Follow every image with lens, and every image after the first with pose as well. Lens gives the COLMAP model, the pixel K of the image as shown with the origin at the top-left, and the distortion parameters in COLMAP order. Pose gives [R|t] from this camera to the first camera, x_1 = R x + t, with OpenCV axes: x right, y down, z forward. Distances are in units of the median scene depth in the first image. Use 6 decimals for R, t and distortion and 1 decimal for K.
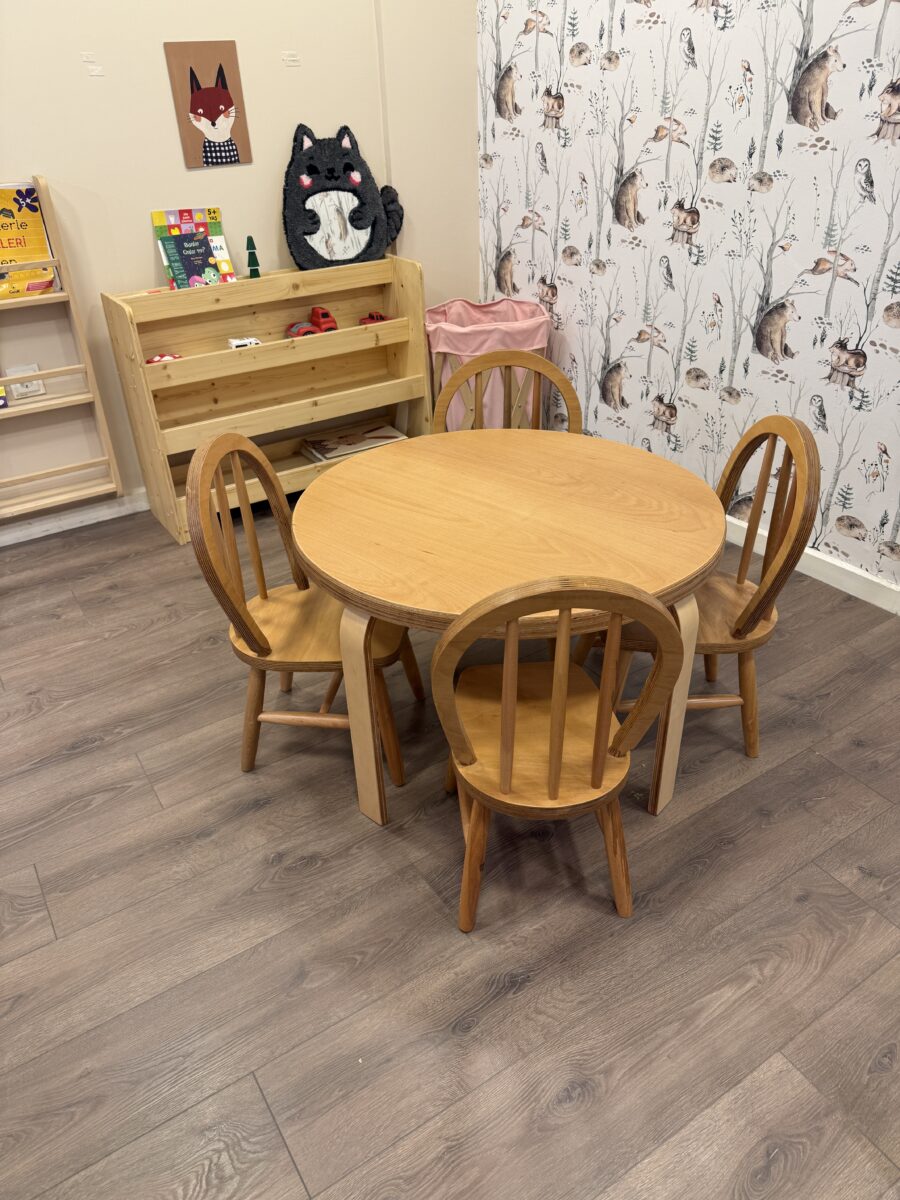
lens RADIAL K [[863.0, 0, 443.7], [0, 863.0, 602.8], [0, 0, 1]] dist [-0.000458, -0.011407]
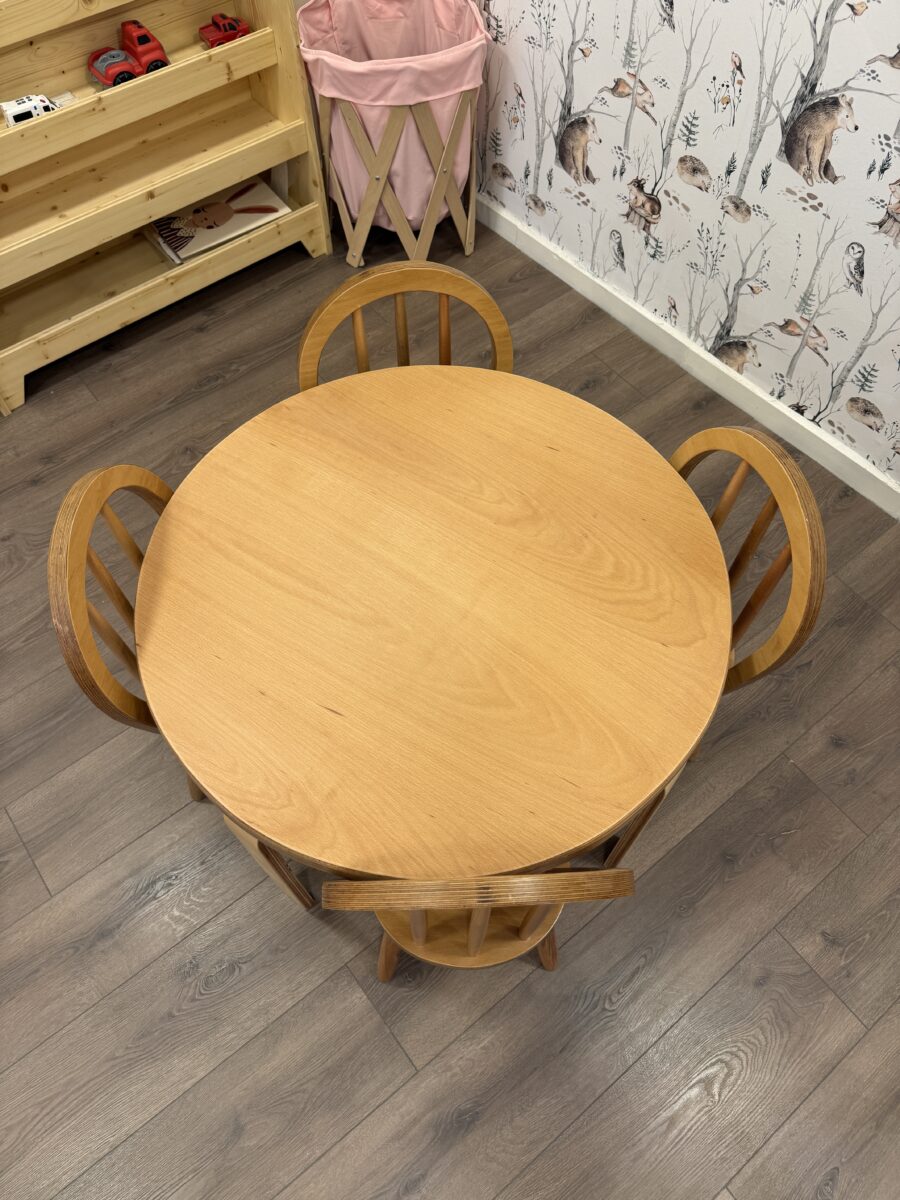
lens RADIAL K [[863.0, 0, 453.2], [0, 863.0, 603.2], [0, 0, 1]] dist [-0.000458, -0.011407]
pose [[0.995067, -0.066730, 0.073414, 0.022305], [0.024685, 0.883251, 0.468251, -0.293620], [-0.096090, -0.464128, 0.880541, 0.239284]]
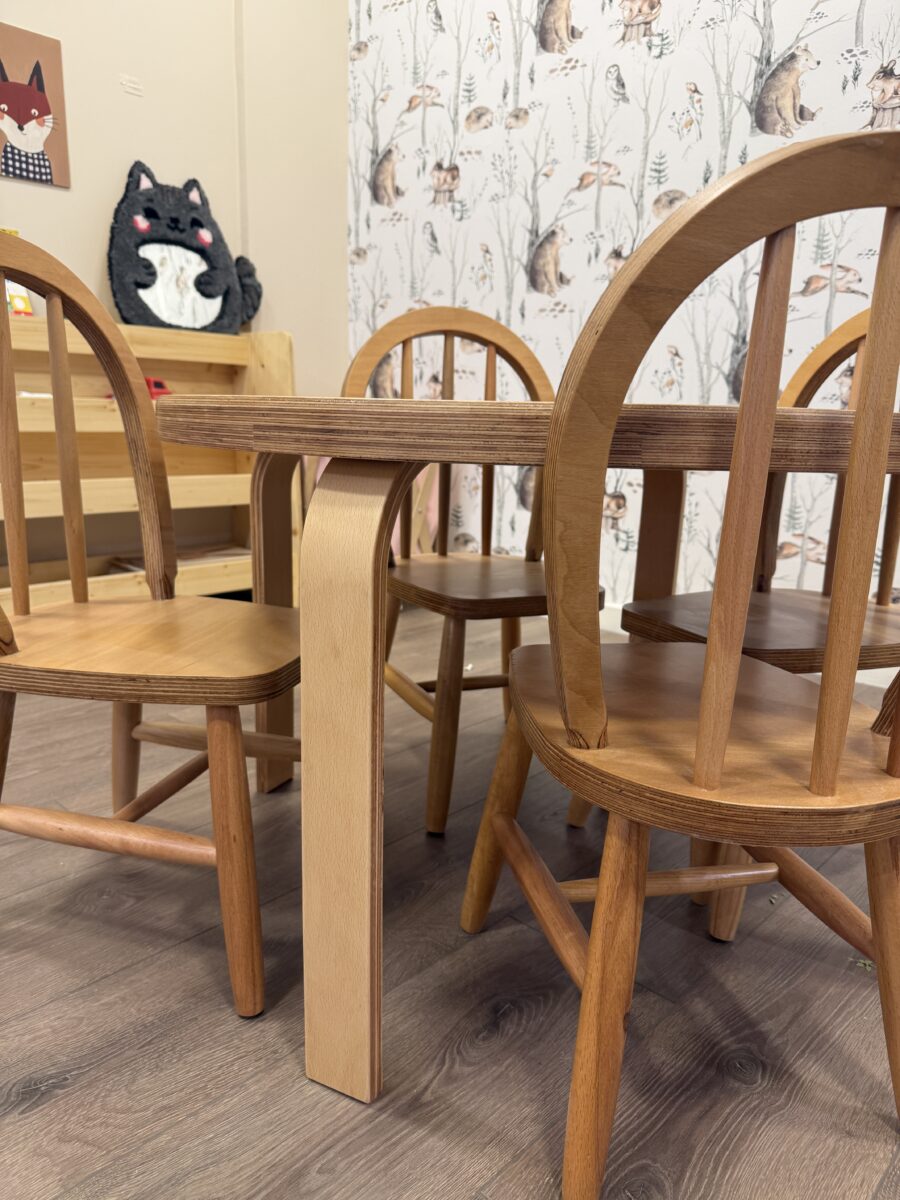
lens RADIAL K [[863.0, 0, 452.0], [0, 863.0, 595.2], [0, 0, 1]] dist [-0.000458, -0.011407]
pose [[0.966972, 0.005201, 0.254831, -0.094216], [0.081771, 0.940615, -0.329480, 0.117541], [-0.241411, 0.339436, 0.909123, 0.373191]]
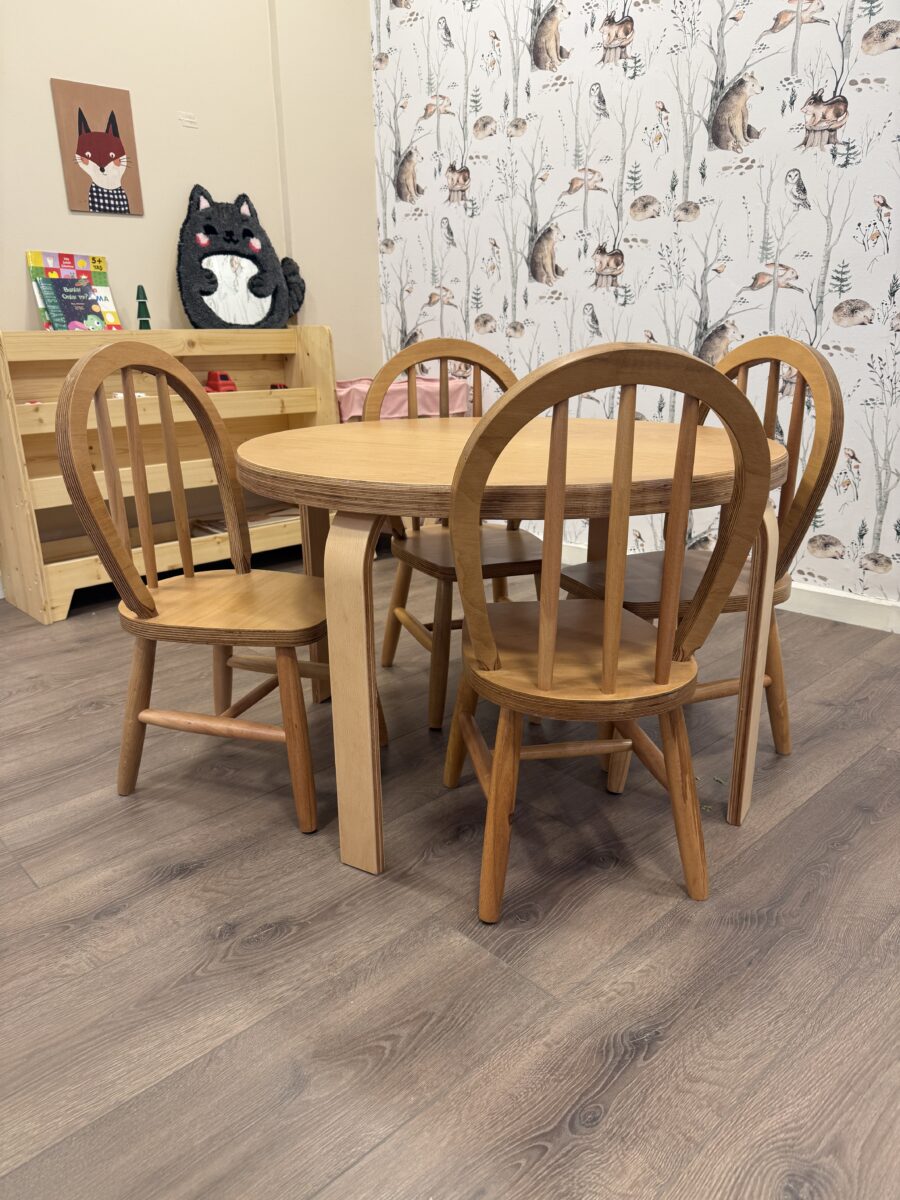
lens RADIAL K [[863.0, 0, 449.2], [0, 863.0, 596.1], [0, 0, 1]] dist [-0.000458, -0.011407]
pose [[0.982472, -0.036715, 0.182761, -0.091068], [0.082357, 0.965030, -0.248864, 0.150756], [-0.167233, 0.259554, 0.951139, 0.186178]]
